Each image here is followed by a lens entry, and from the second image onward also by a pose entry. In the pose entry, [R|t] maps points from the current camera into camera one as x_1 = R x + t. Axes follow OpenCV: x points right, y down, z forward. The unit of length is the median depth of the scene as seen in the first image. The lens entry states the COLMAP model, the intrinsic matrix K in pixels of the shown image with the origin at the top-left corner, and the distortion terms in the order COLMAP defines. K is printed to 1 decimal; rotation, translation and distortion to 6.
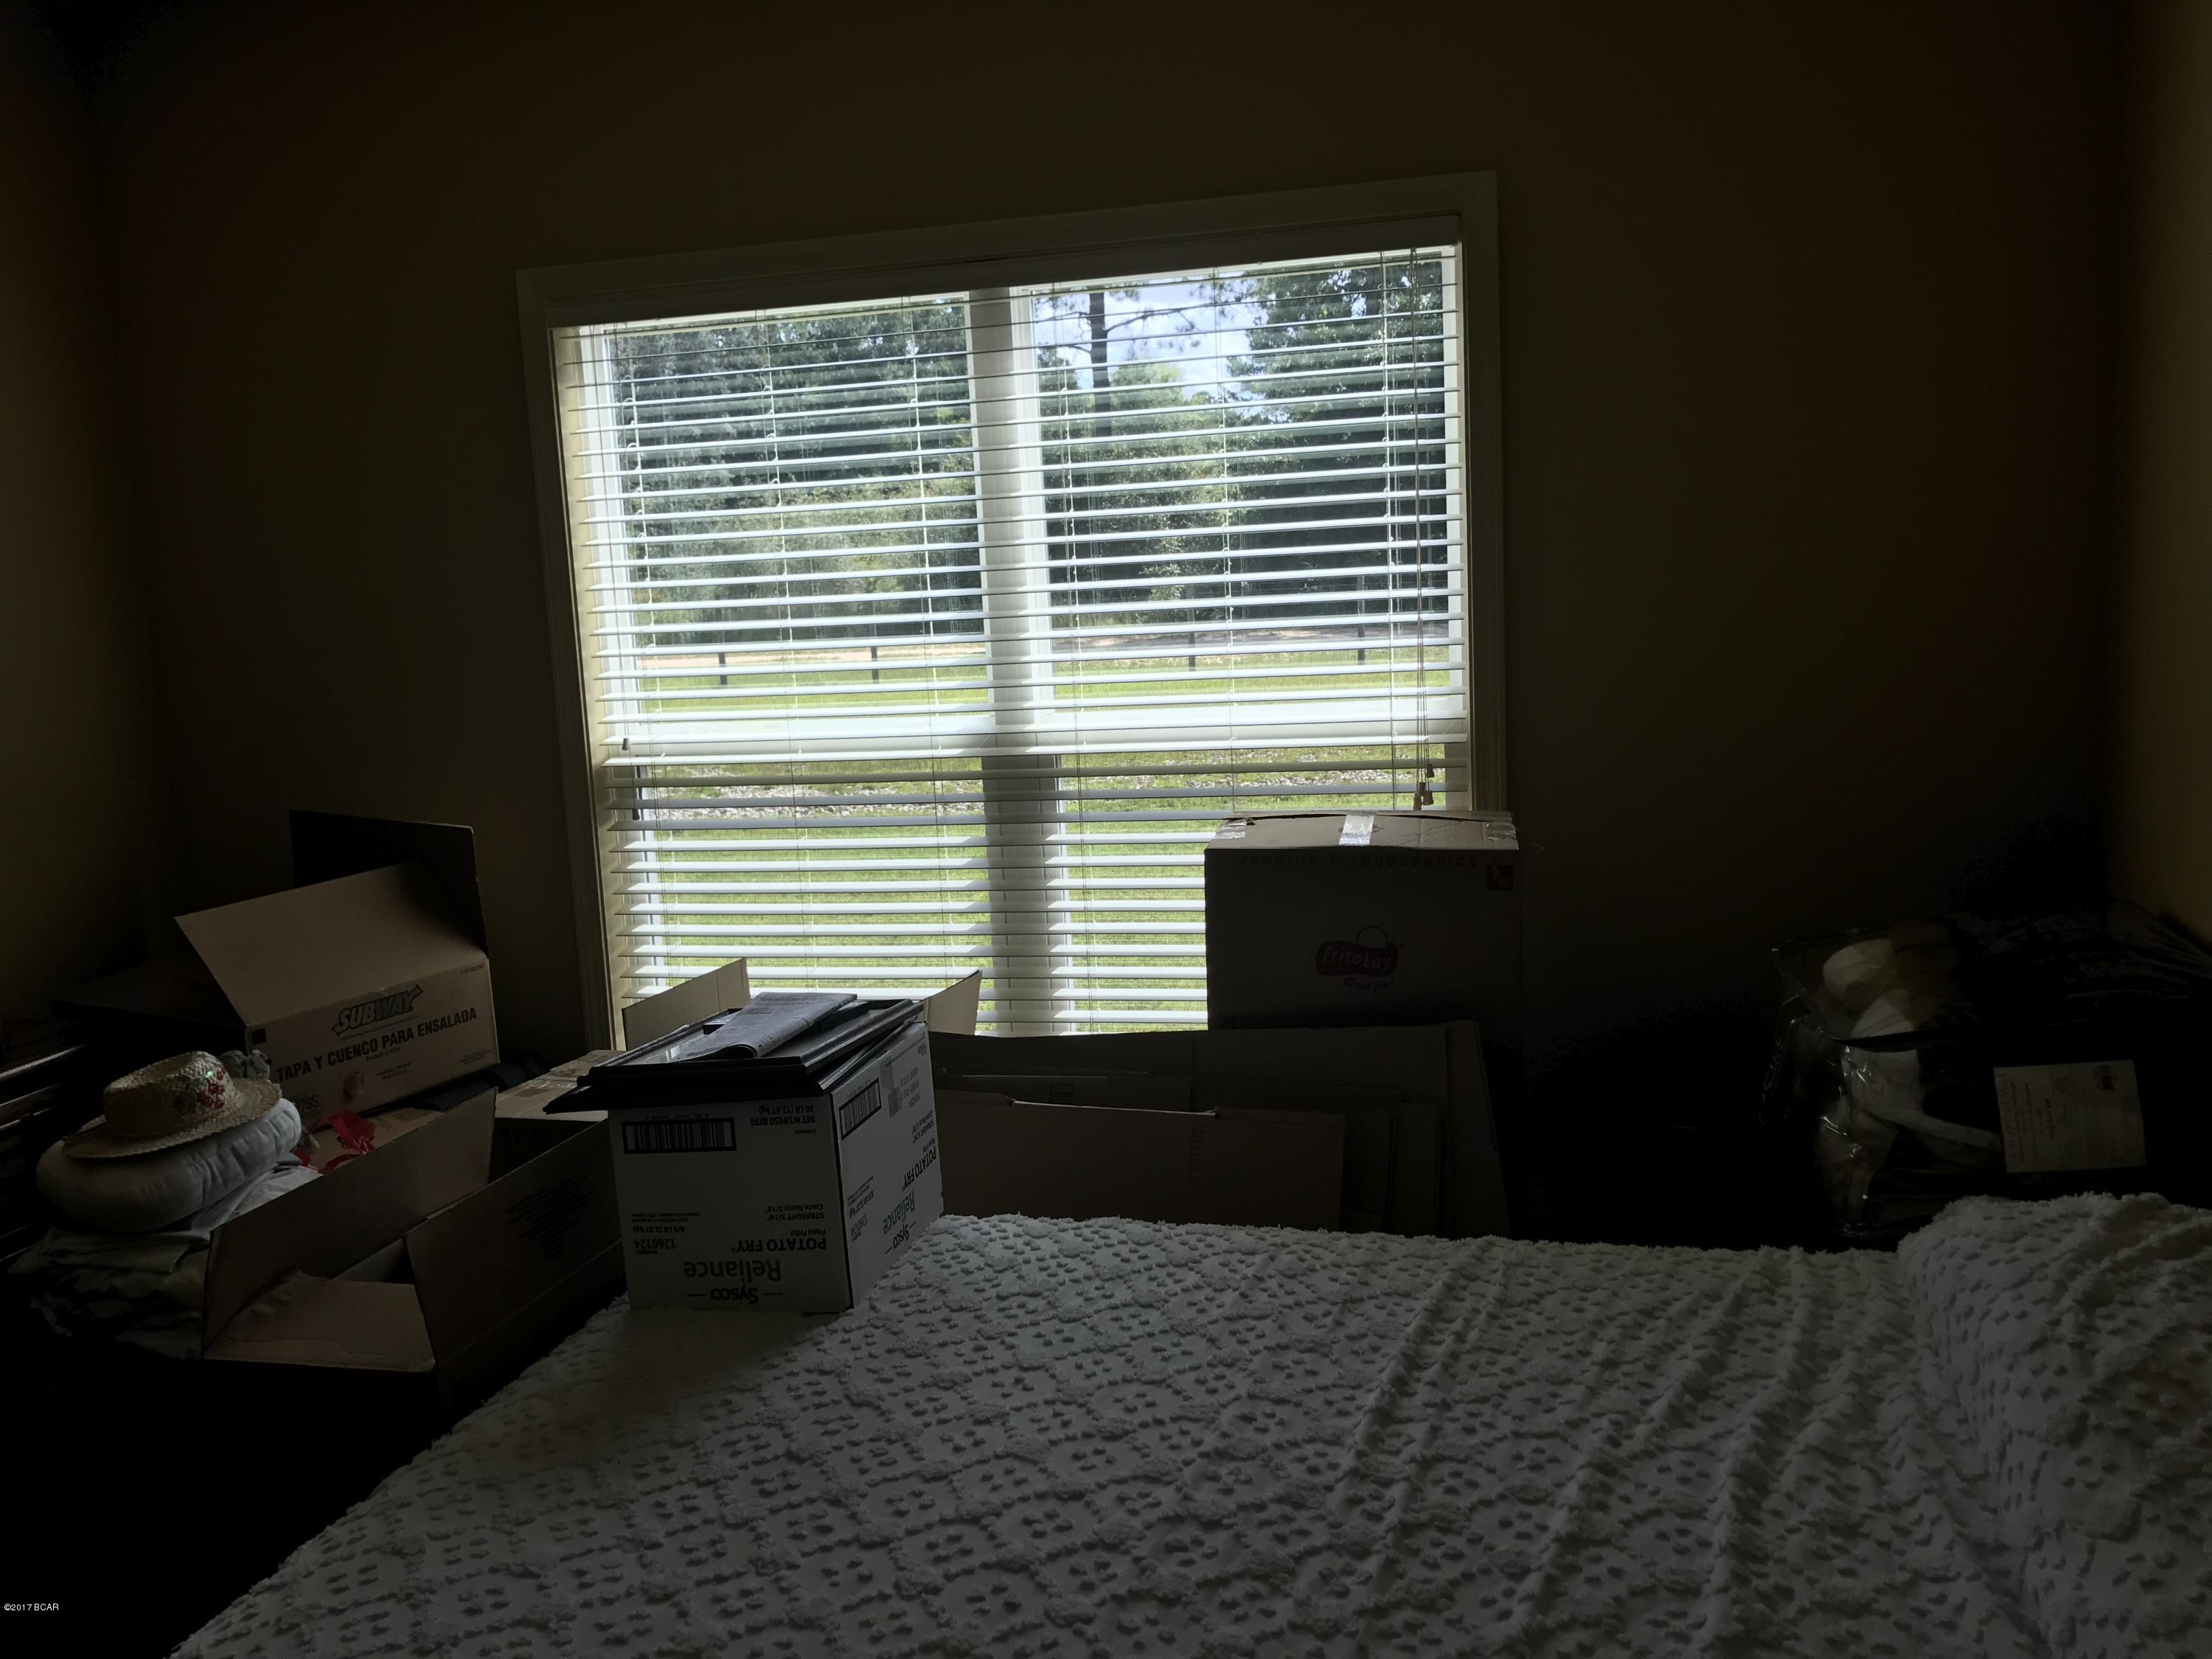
lens RADIAL K [[1815.0, 0, 1103.9], [0, 1815.0, 801.5], [0, 0, 1]] dist [0.026428, -0.015028]
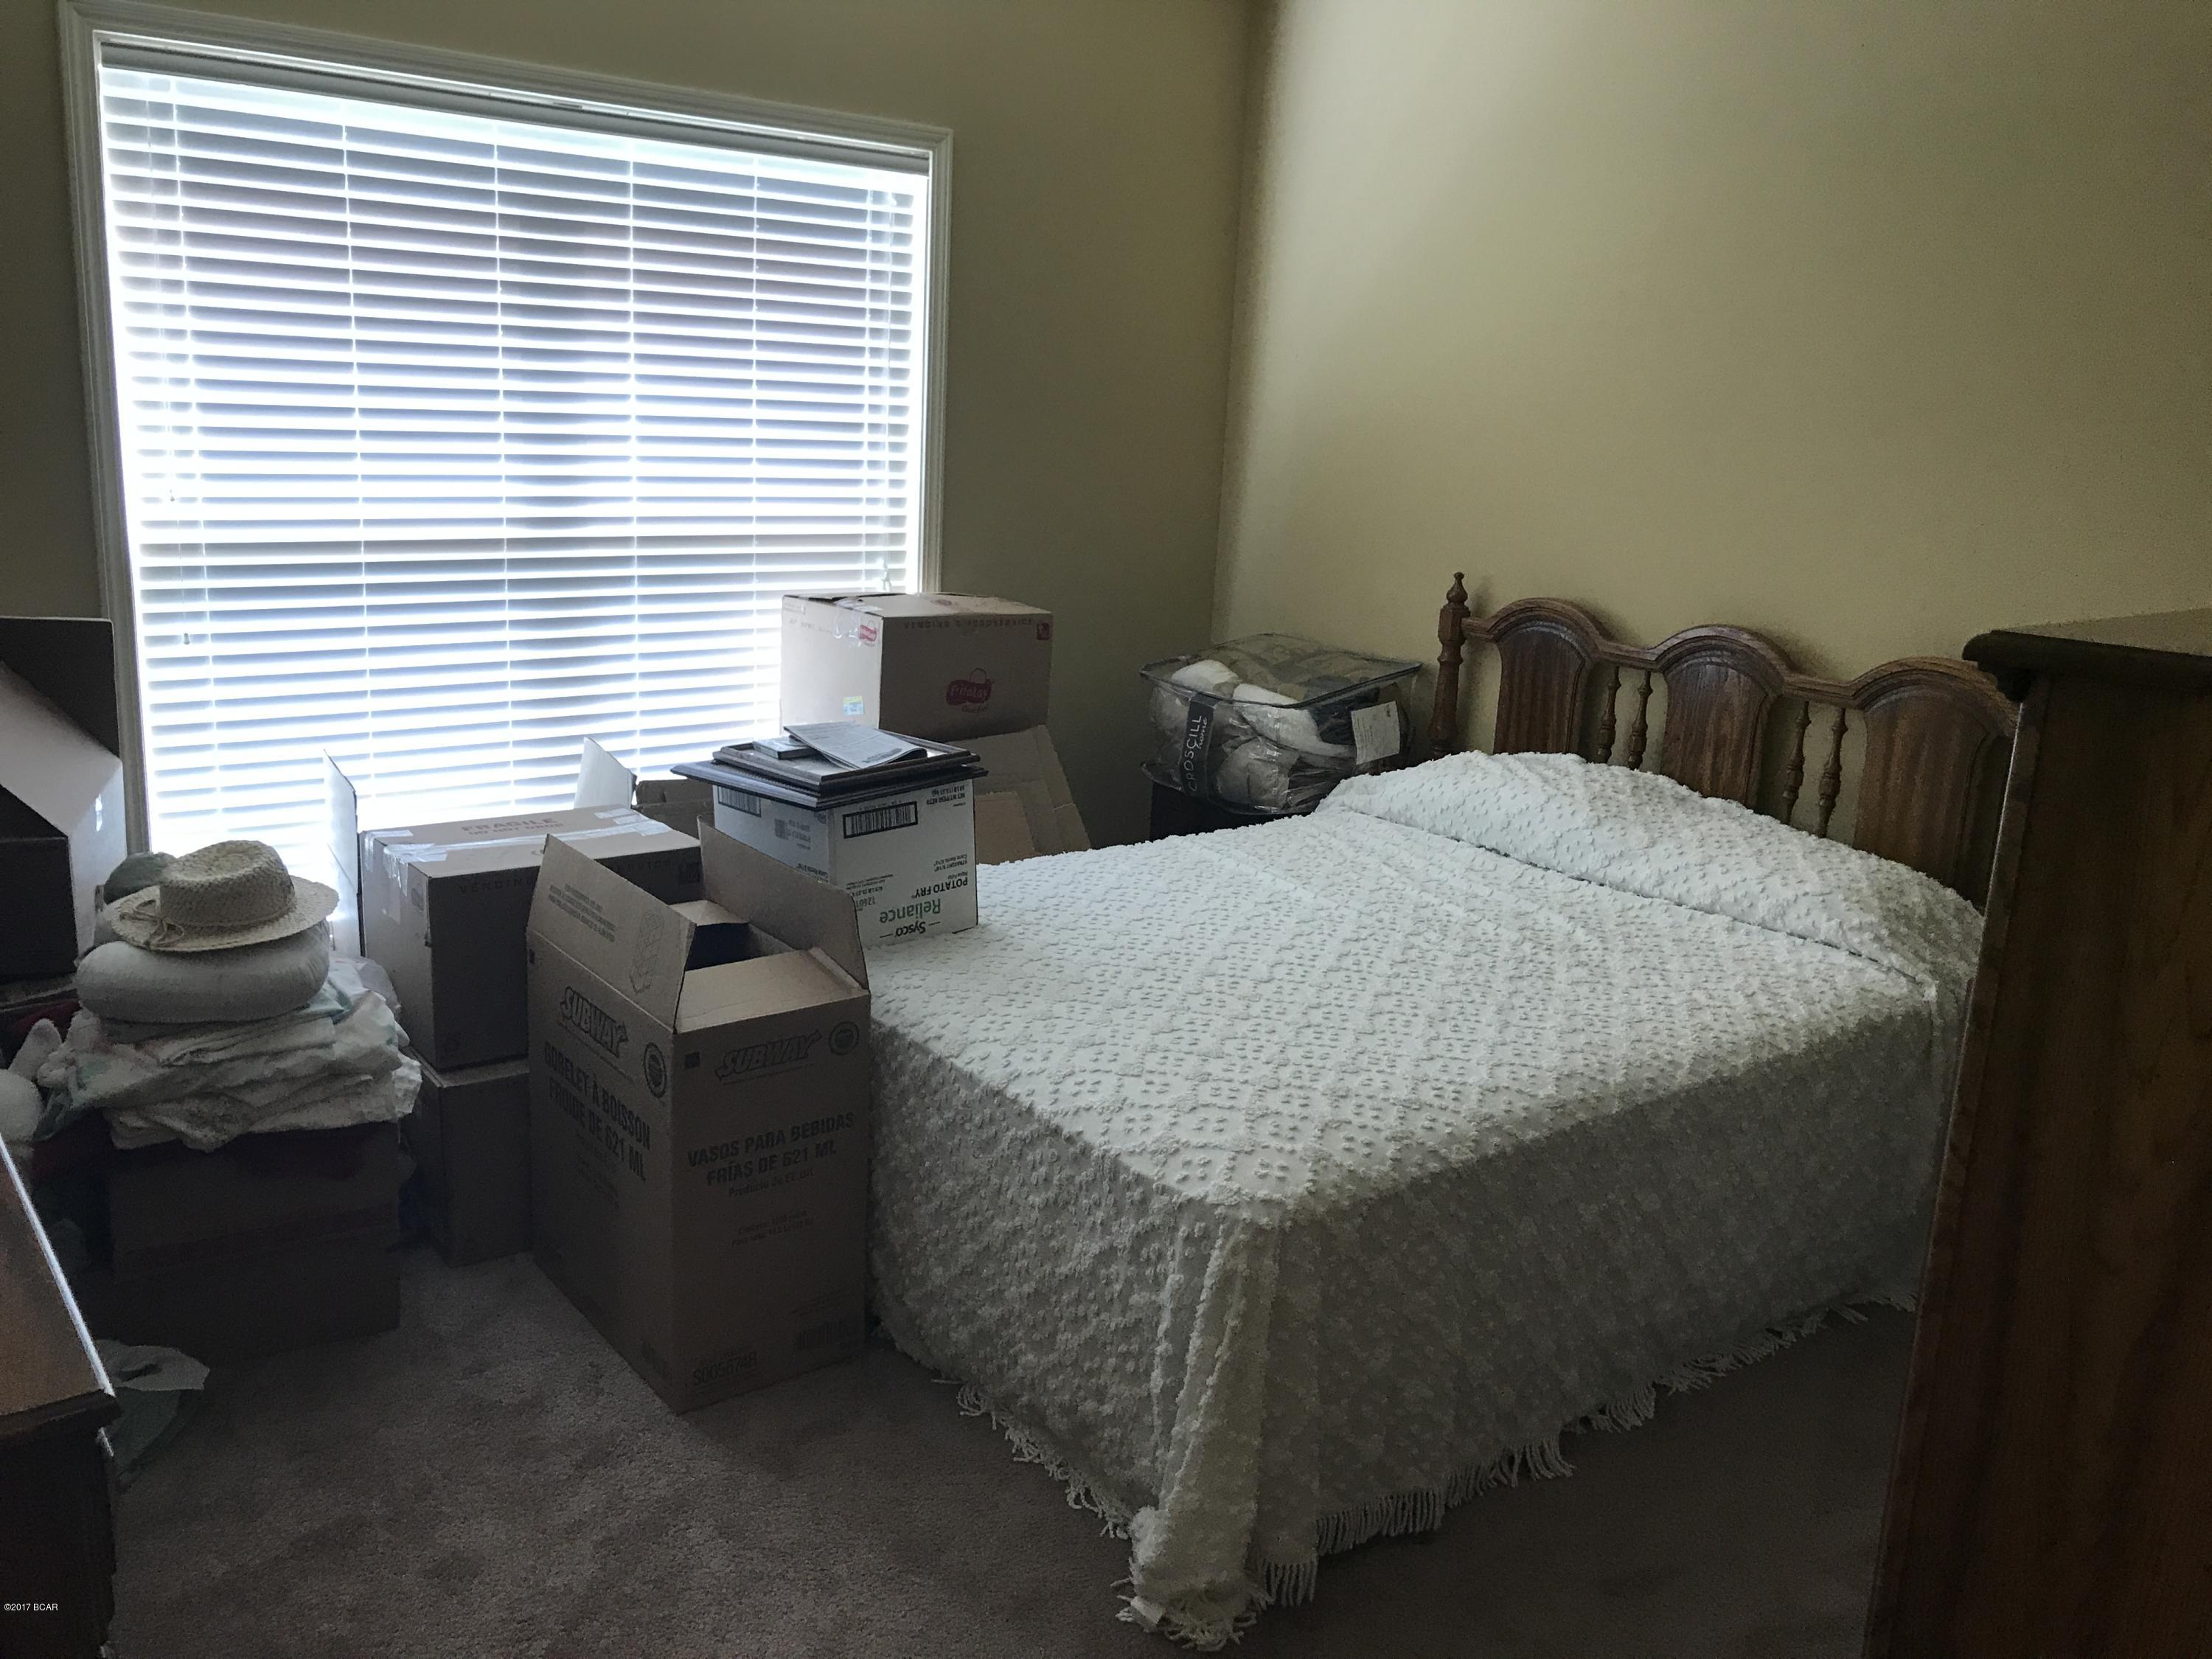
lens RADIAL K [[1815.0, 0, 1103.9], [0, 1815.0, 801.5], [0, 0, 1]] dist [0.026428, -0.015028]
pose [[0.589710, -0.098094, 0.801636, -1.130403], [0.028976, 0.994527, 0.100382, 0.036412], [-0.807095, -0.035969, 0.589325, 0.063993]]
